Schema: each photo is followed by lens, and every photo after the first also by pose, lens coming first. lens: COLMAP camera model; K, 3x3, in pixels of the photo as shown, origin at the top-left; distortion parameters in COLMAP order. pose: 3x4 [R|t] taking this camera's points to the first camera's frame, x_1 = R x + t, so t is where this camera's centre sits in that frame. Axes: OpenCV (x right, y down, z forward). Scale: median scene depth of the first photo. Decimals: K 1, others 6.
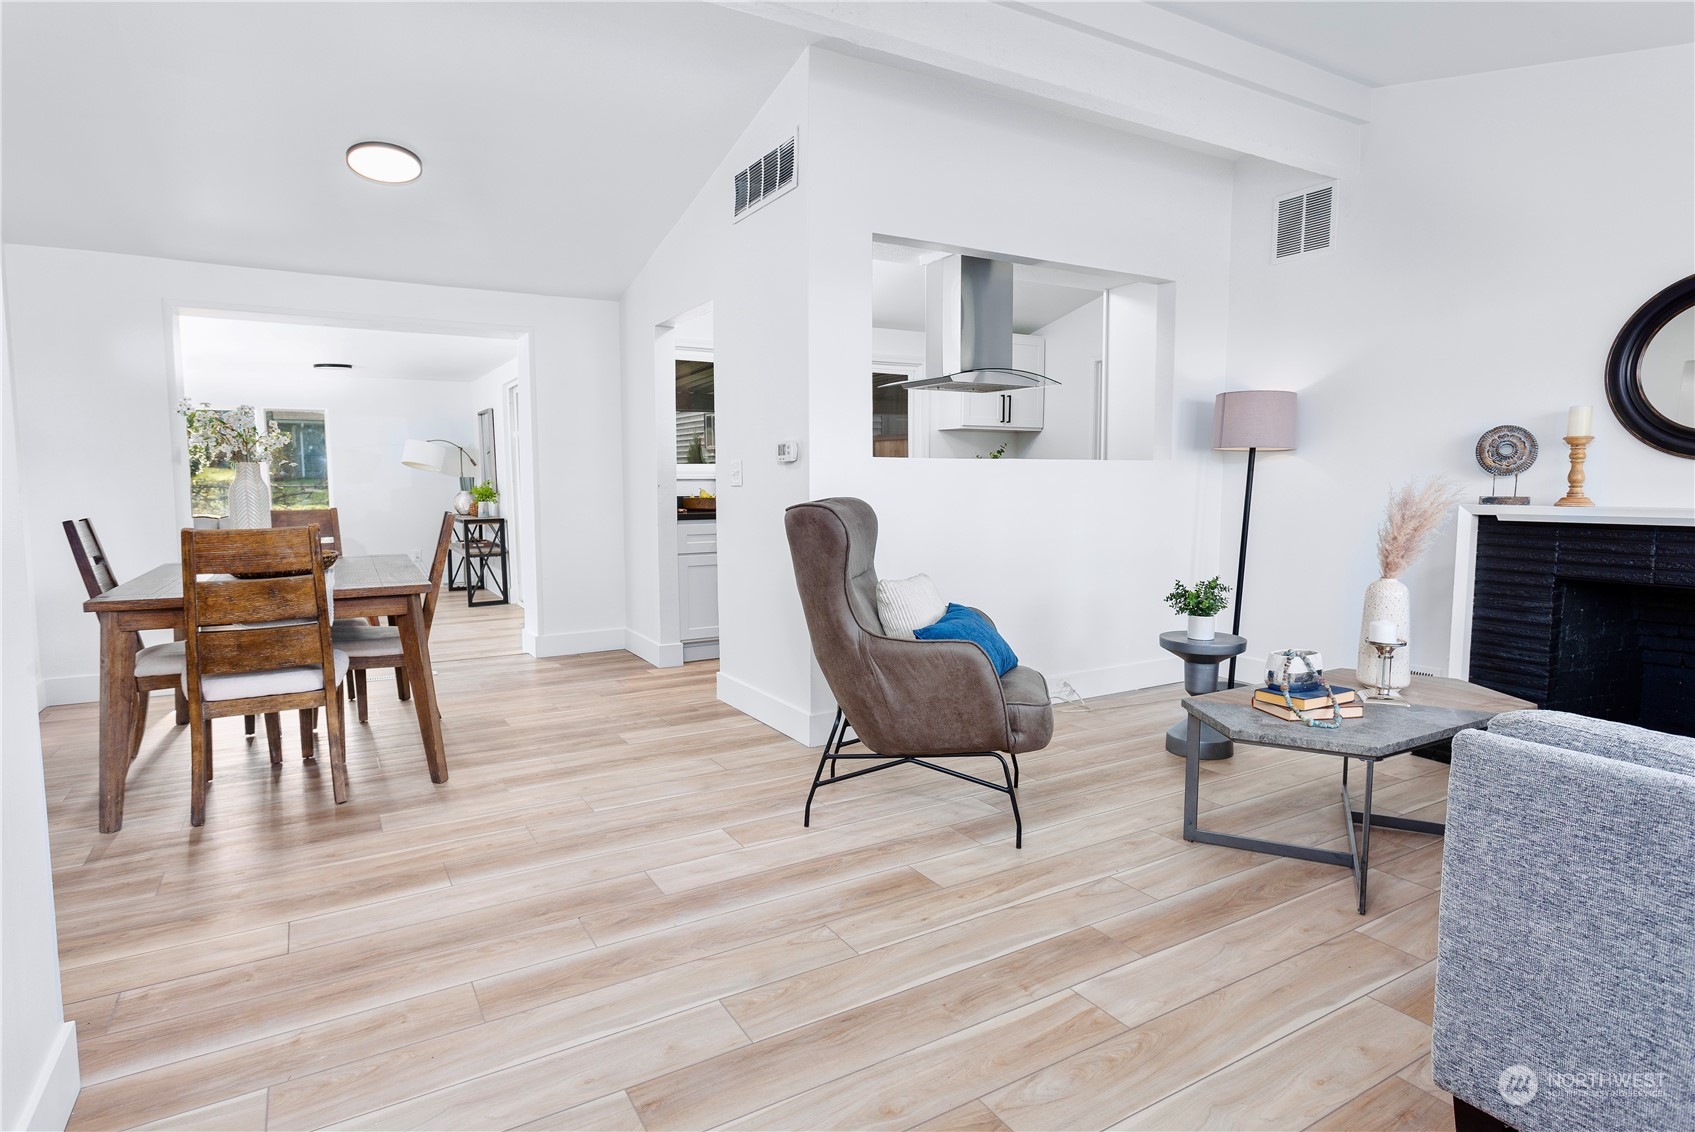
lens RADIAL K [[910.8, 0, 839.1], [0, 910.8, 555.9], [0, 0, 1]] dist [-0.002159, -0.001199]
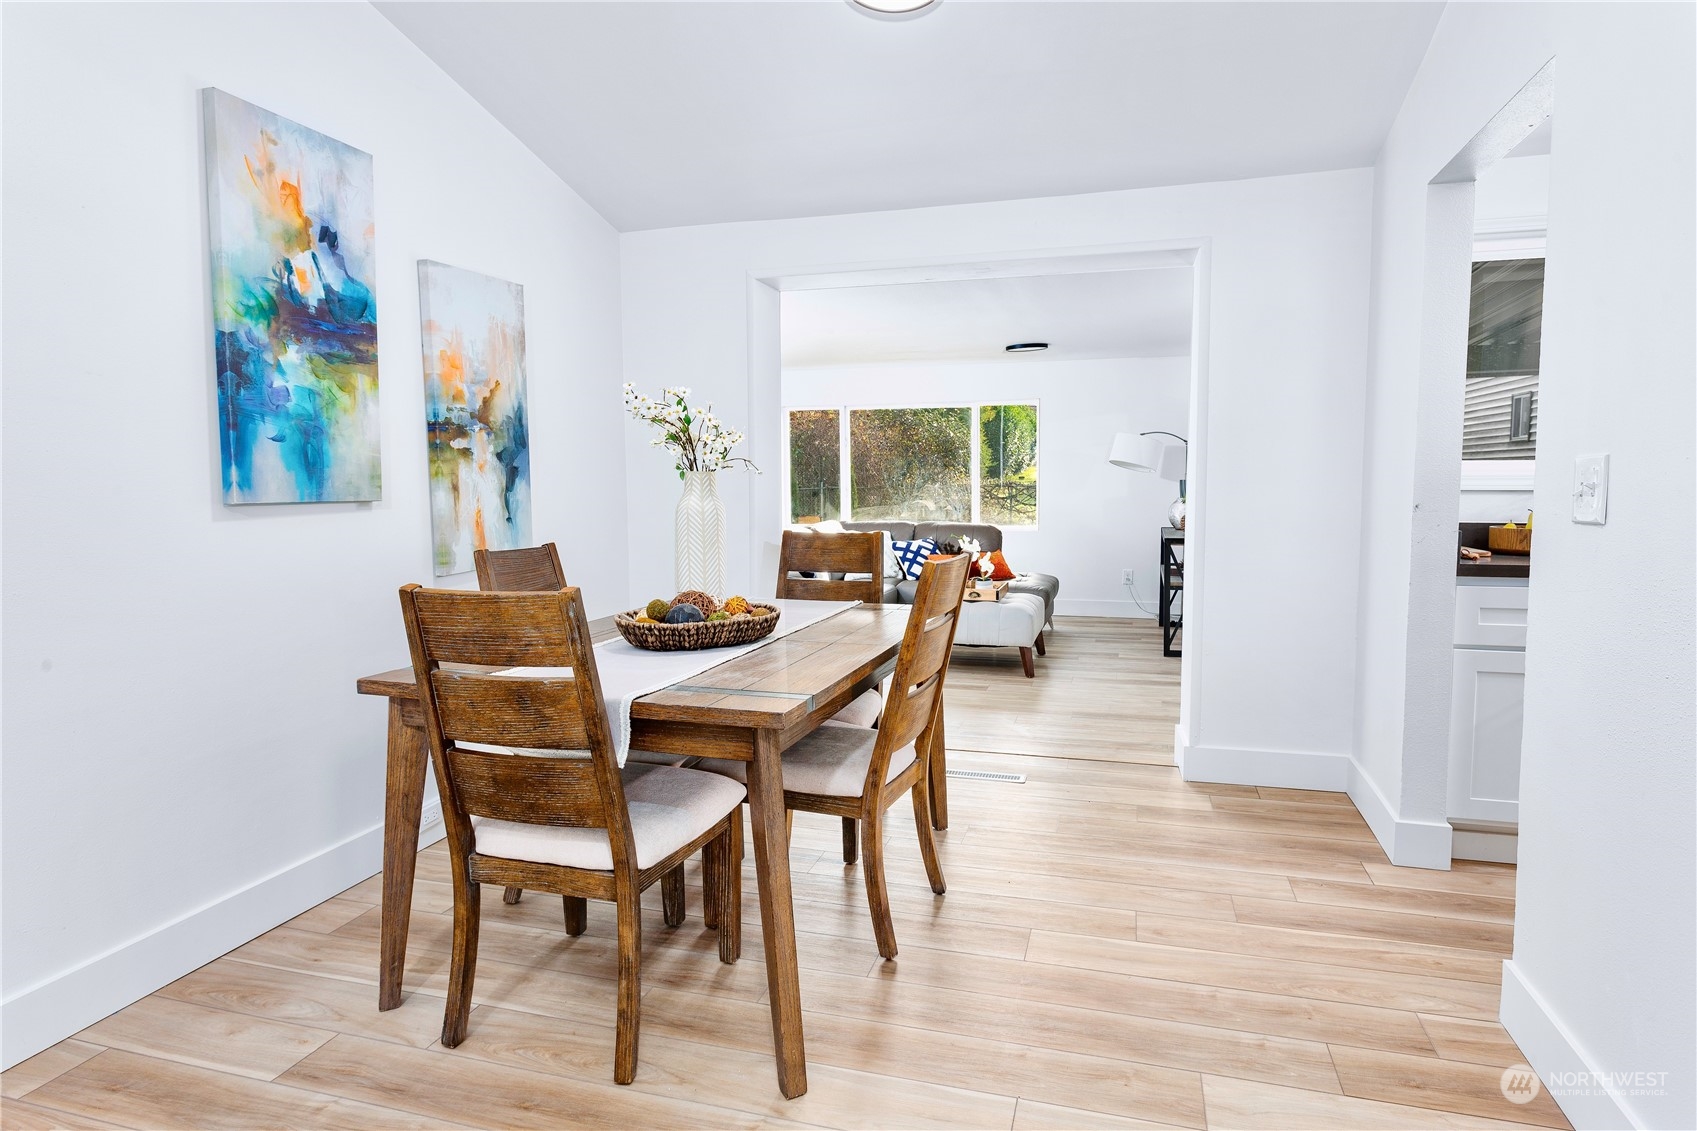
lens RADIAL K [[971.1, 0, 847.0], [0, 971.1, 556.4], [0, 0, 1]] dist [-0.005738, 0.000892]
pose [[0.681591, 0.054989, -0.729665, -0.019703], [-0.056099, 0.998164, 0.022821, -0.040125], [0.729580, 0.025379, 0.683424, 0.378036]]
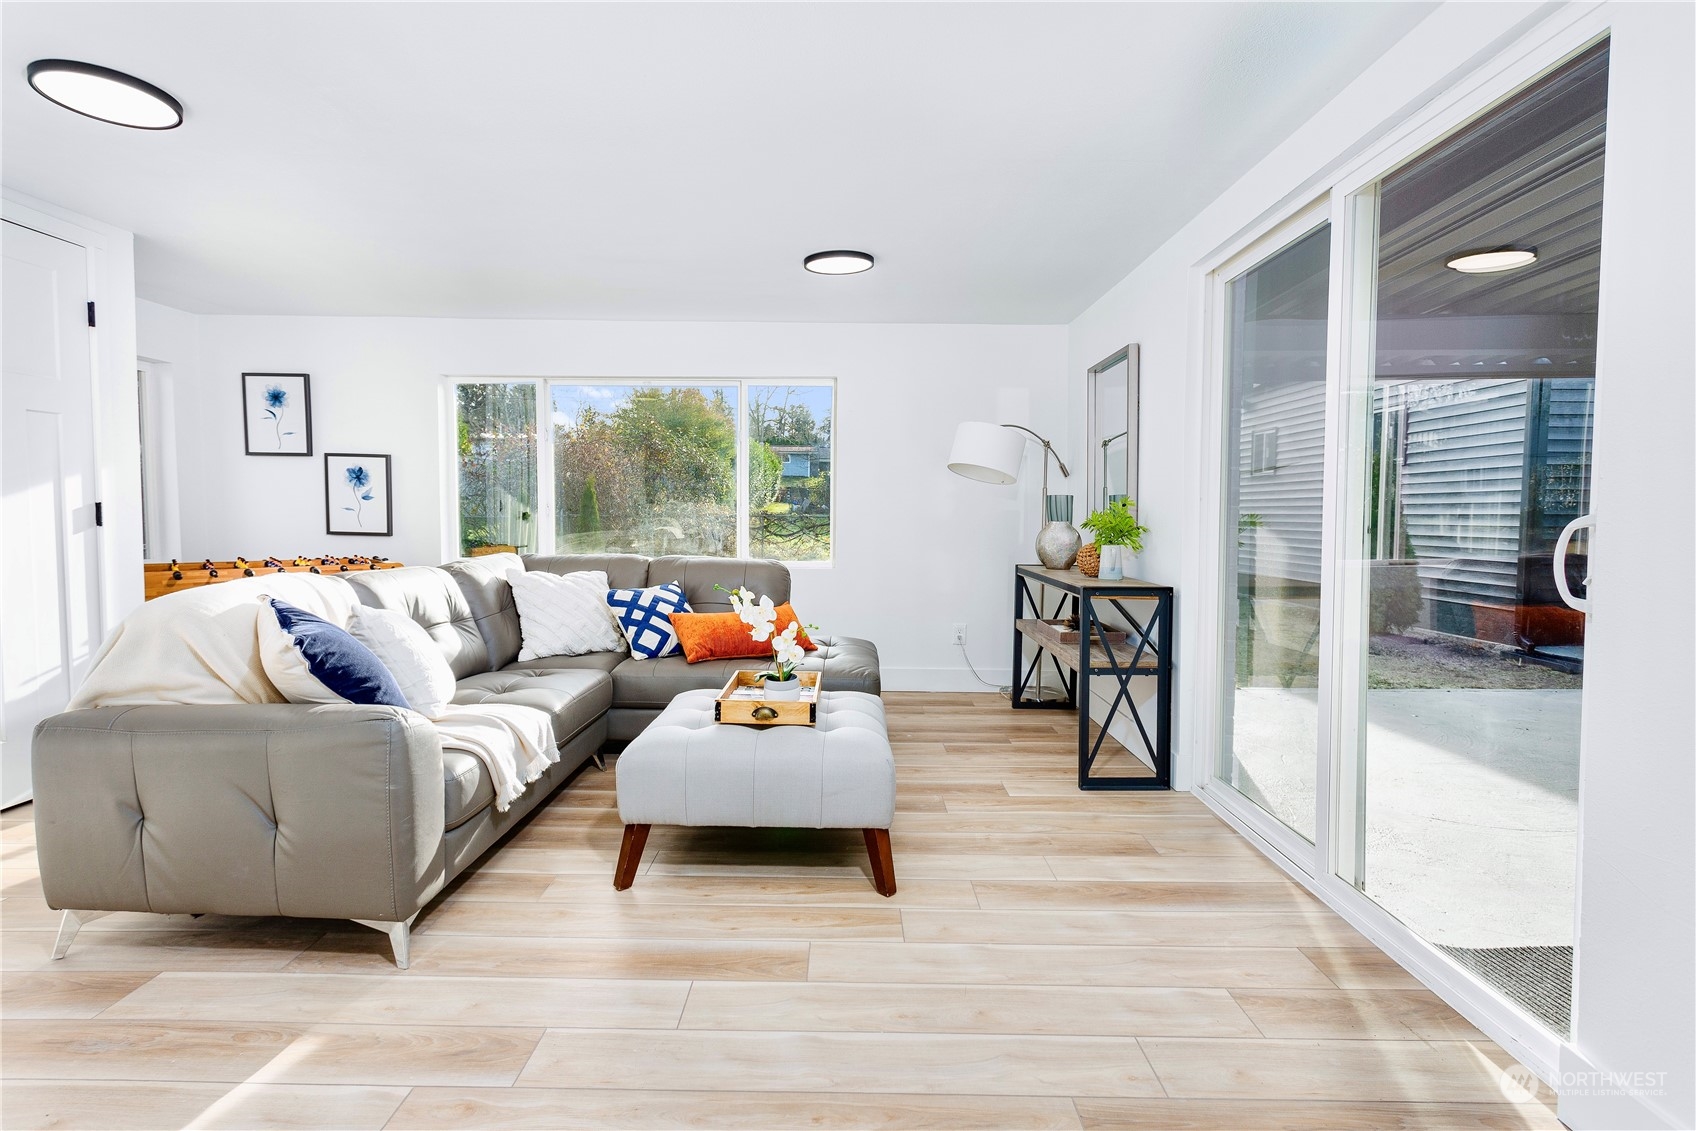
lens RADIAL K [[804.8, 0, 849.5], [0, 804.8, 558.1], [0, 0, 1]] dist [0.002303, 0.001363]
pose [[0.862557, 0.035554, -0.504710, -0.435545], [-0.052533, 0.998430, -0.019445, -0.056068], [0.503226, 0.043287, 0.863070, 0.846738]]
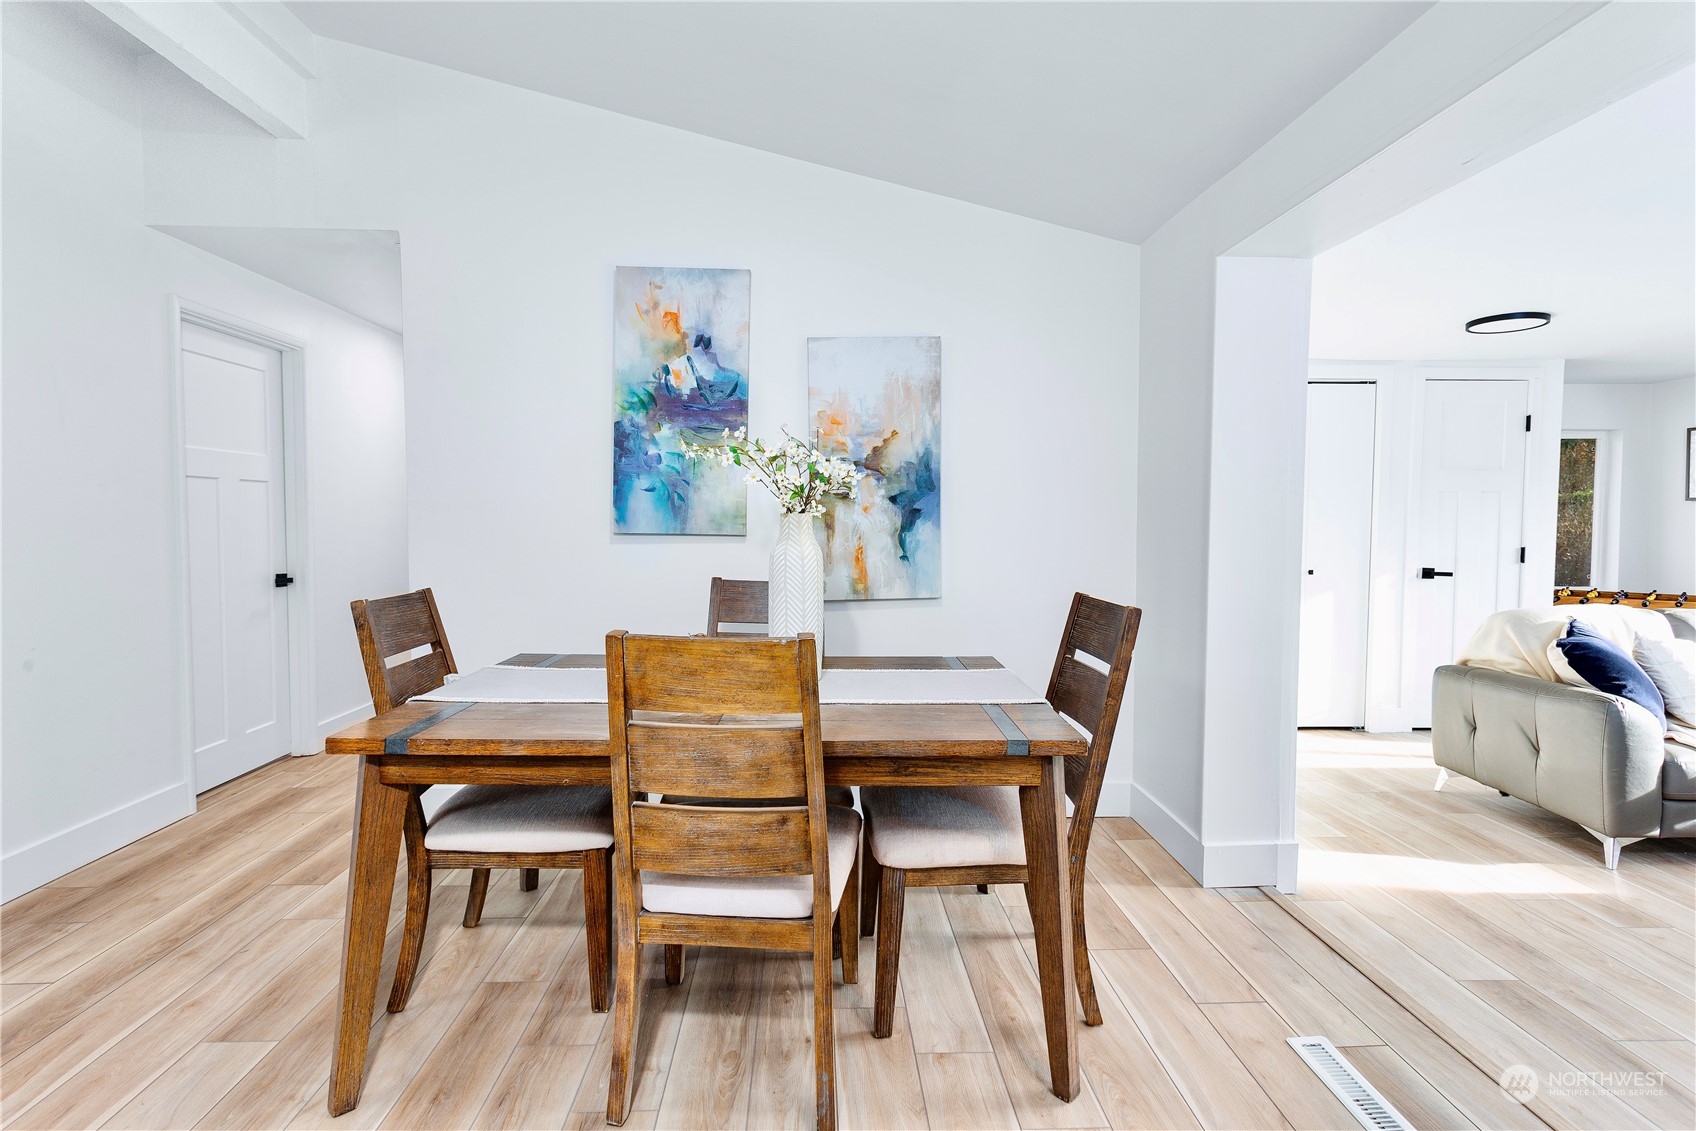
lens RADIAL K [[804.8, 0, 844.3], [0, 804.8, 551.7], [0, 0, 1]] dist [0.002303, 0.001363]
pose [[-0.483231, 0.030019, -0.874978, -0.111721], [-0.082646, 0.993385, 0.079725, -0.080365], [0.871583, 0.110839, -0.477553, 0.850802]]
